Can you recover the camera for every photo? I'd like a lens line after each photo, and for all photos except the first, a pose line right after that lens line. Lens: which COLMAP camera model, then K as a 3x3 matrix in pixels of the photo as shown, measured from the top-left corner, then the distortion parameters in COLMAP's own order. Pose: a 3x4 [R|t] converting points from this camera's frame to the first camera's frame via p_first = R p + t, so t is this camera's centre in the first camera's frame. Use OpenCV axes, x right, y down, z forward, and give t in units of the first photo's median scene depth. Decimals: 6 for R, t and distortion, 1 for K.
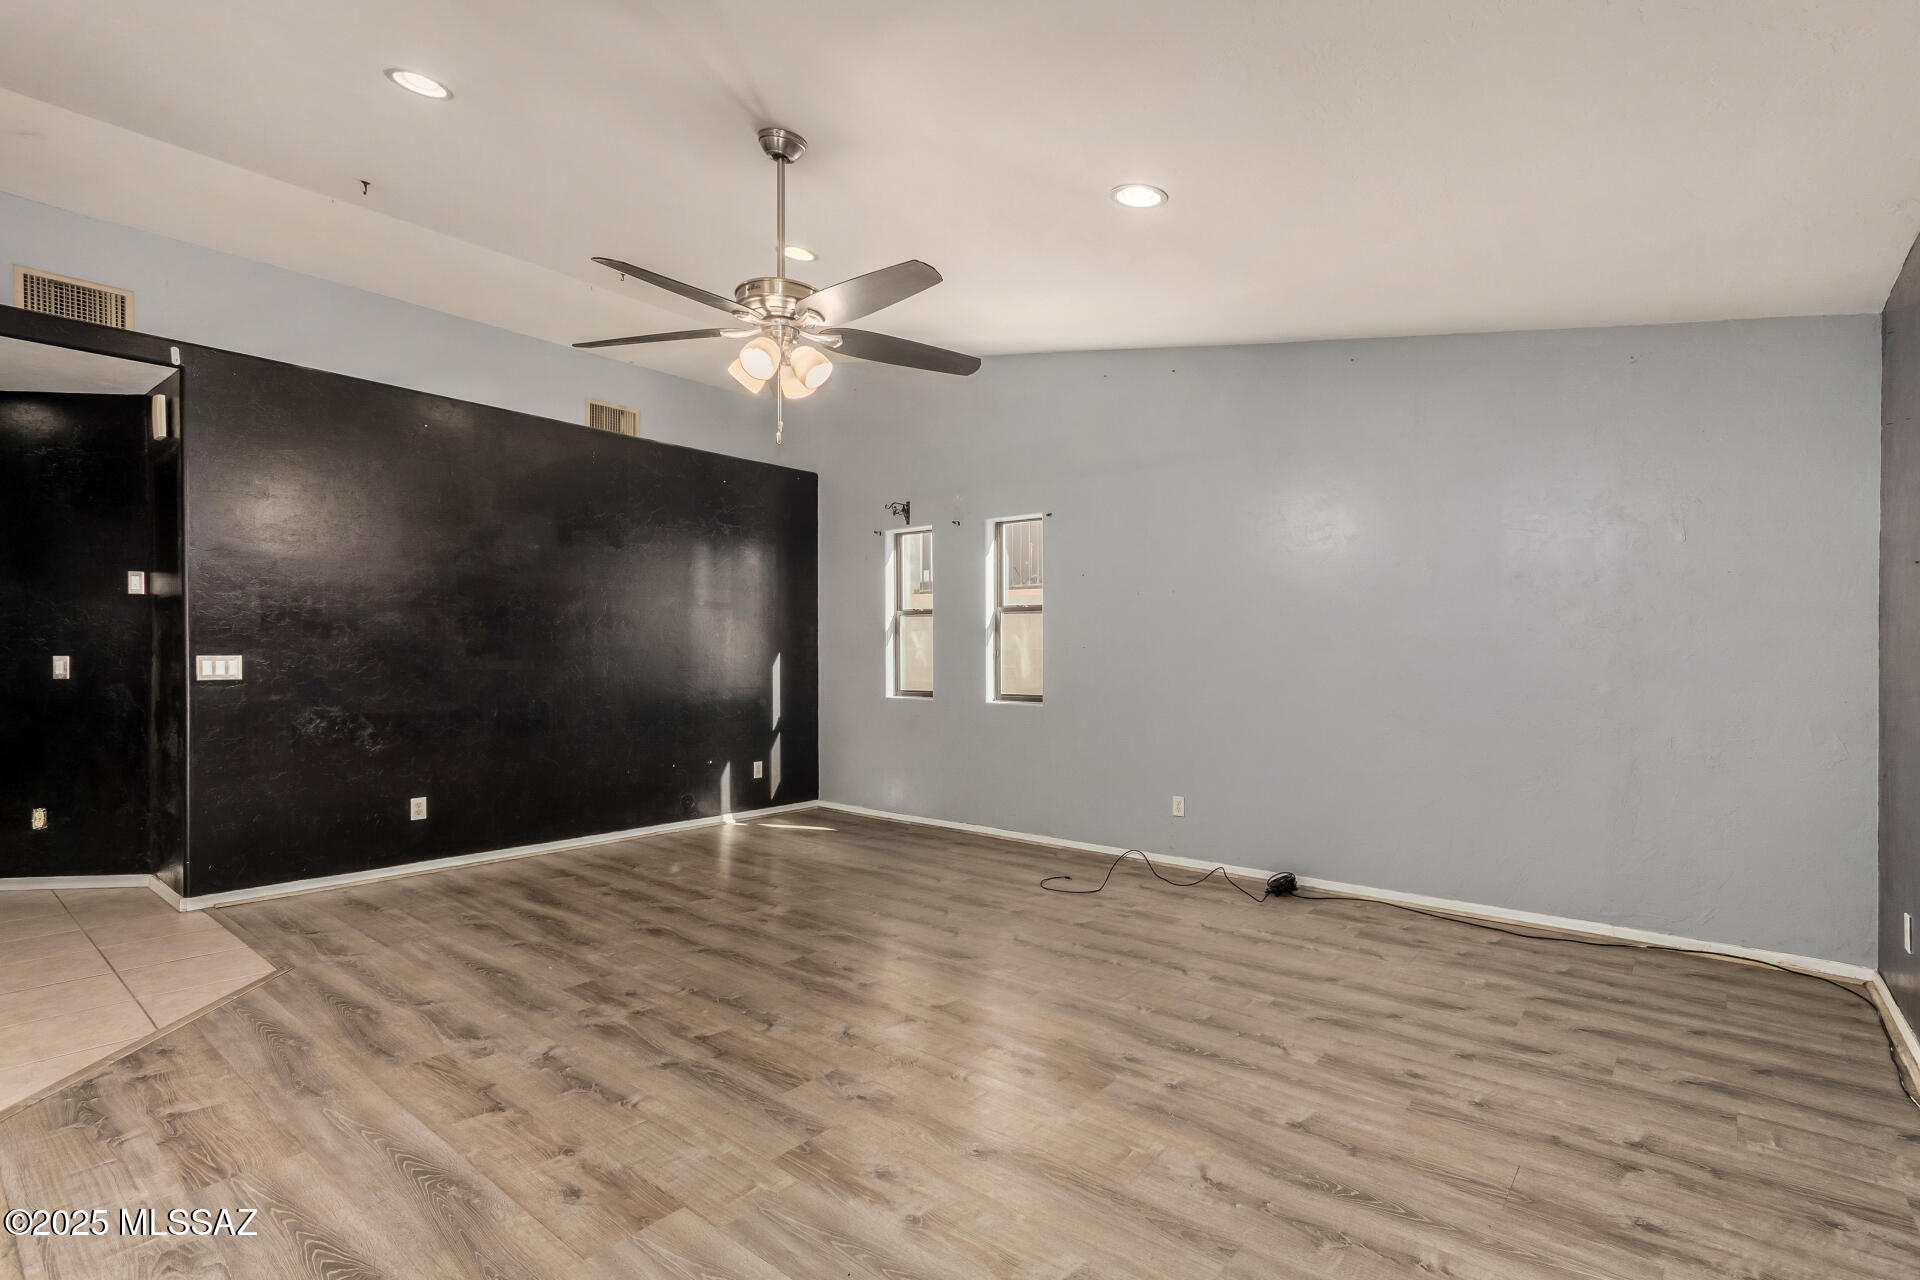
lens RADIAL K [[903.5, 0, 973.1], [0, 903.5, 636.9], [0, 0, 1]] dist [-0.003331, -0.000219]
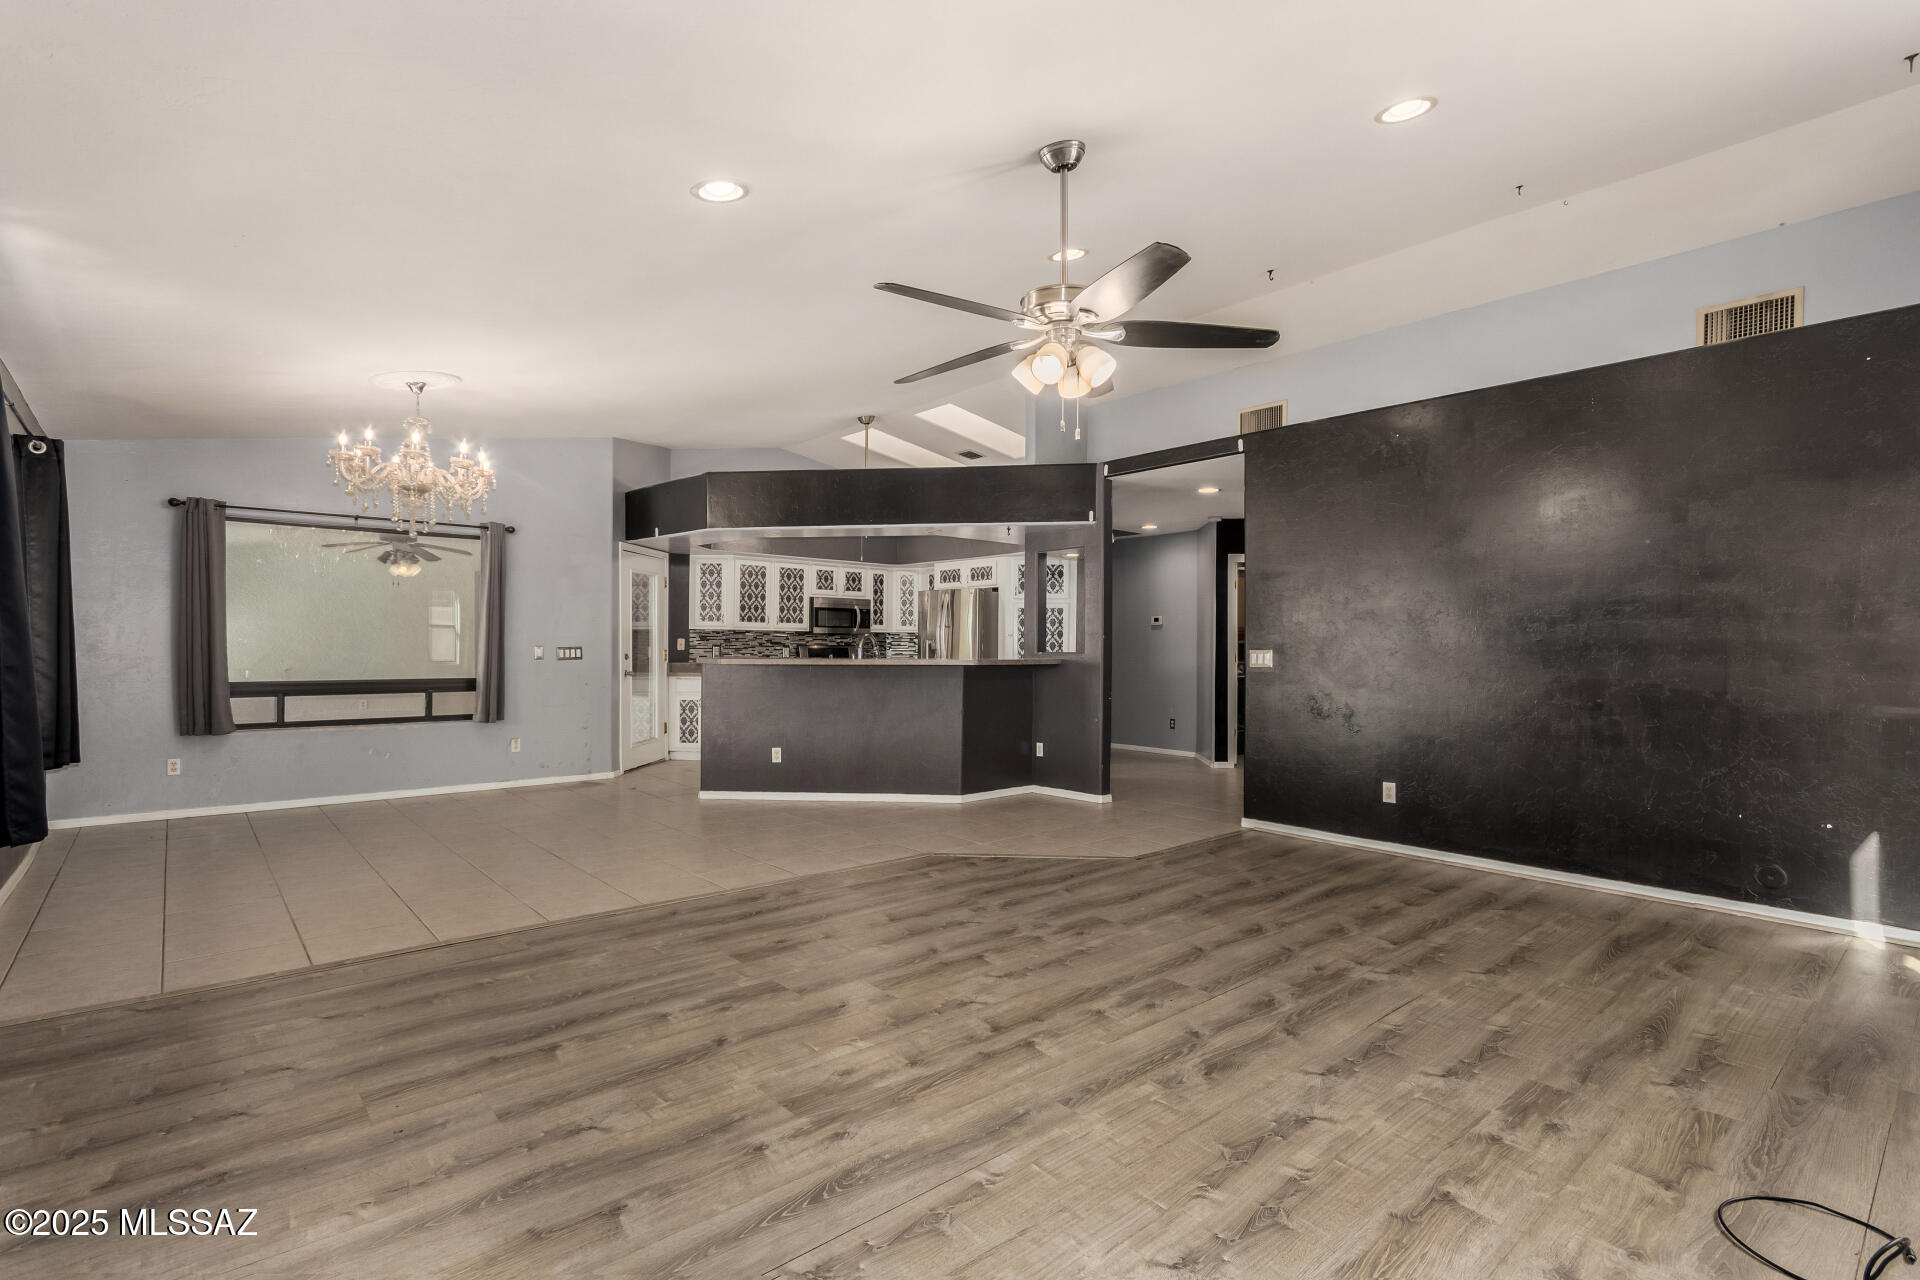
lens RADIAL K [[903.5, 0, 972.4], [0, 903.5, 652.8], [0, 0, 1]] dist [-0.003331, -0.000219]
pose [[-0.153381, 0.002393, -0.988164, 0.777109], [0.011132, 0.999938, 0.000694, 0.026683], [0.988104, -0.010894, -0.153398, 1.009998]]
